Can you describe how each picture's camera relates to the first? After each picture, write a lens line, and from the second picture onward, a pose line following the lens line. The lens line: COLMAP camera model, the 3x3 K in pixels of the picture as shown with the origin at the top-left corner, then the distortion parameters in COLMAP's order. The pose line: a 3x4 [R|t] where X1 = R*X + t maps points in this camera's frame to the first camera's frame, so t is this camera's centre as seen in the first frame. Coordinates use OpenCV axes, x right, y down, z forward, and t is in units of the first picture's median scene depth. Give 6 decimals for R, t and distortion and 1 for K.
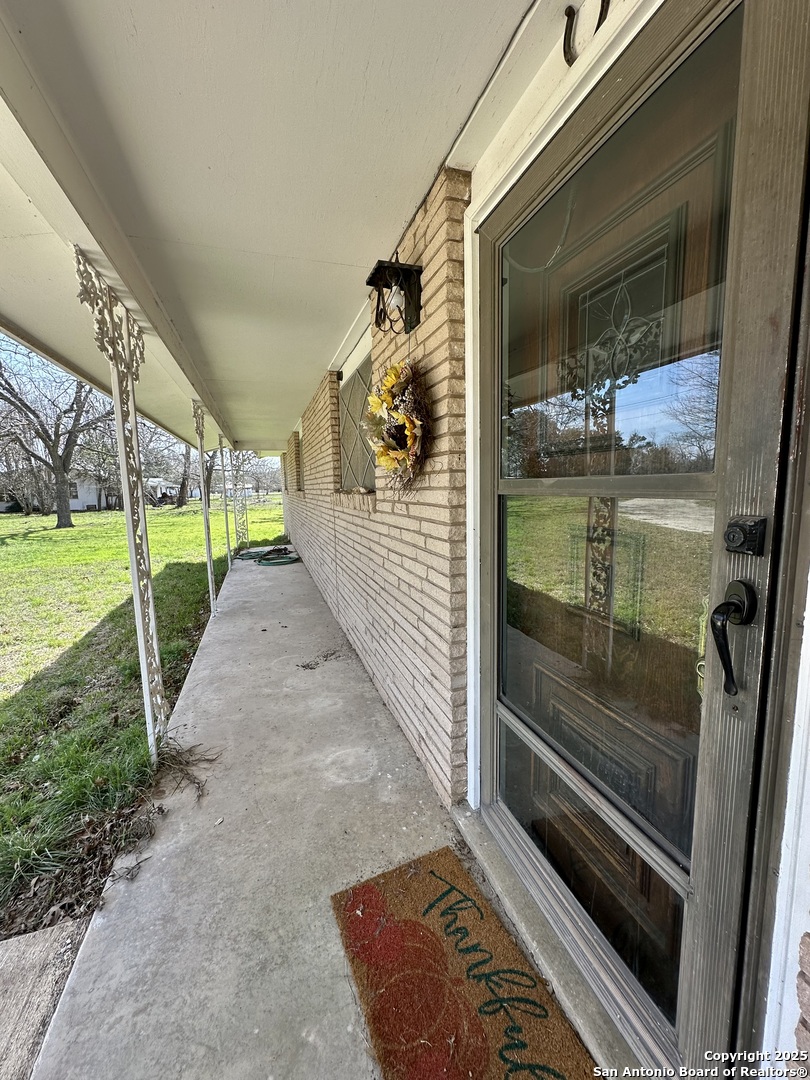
lens RADIAL K [[428.8, 0, 406.9], [0, 428.8, 542.0], [0, 0, 1]] dist [-0.002515, -0.000133]
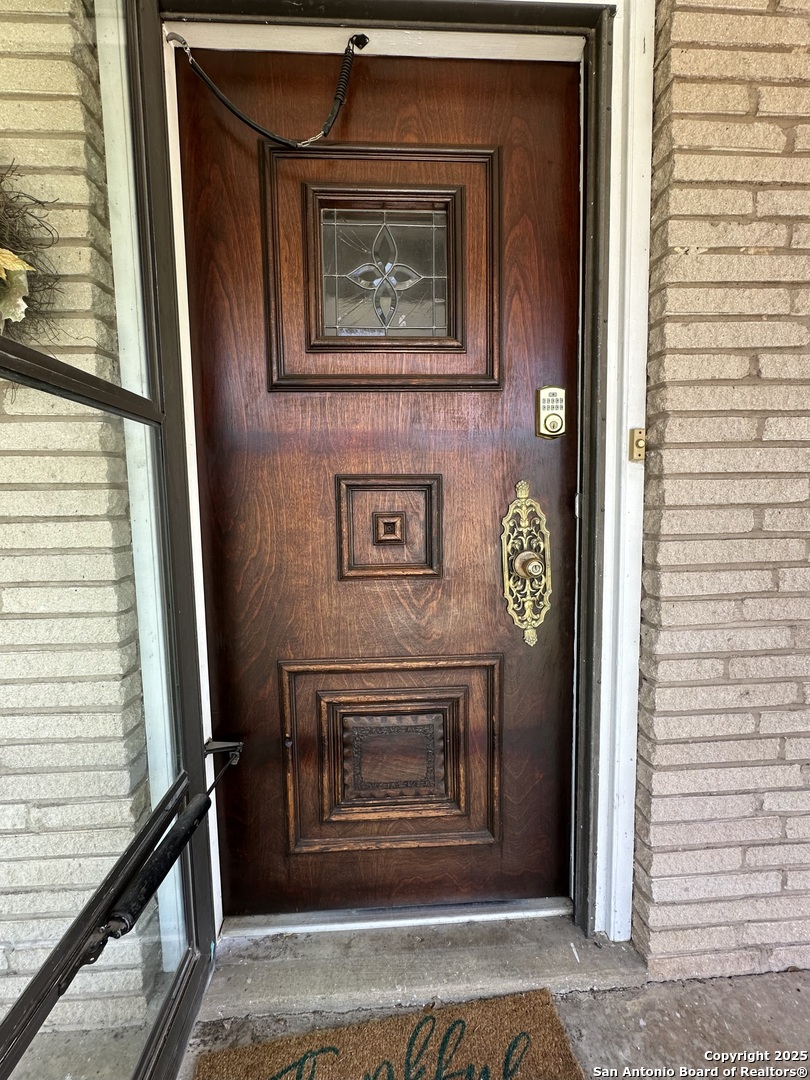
lens RADIAL K [[465.1, 0, 408.0], [0, 465.1, 537.9], [0, 0, 1]] dist [-0.000970, -0.000191]
pose [[0.259492, -0.065928, 0.963492, -0.503195], [0.129118, 0.991079, 0.033041, 0.074314], [-0.957075, 0.115831, 0.265690, 0.678169]]
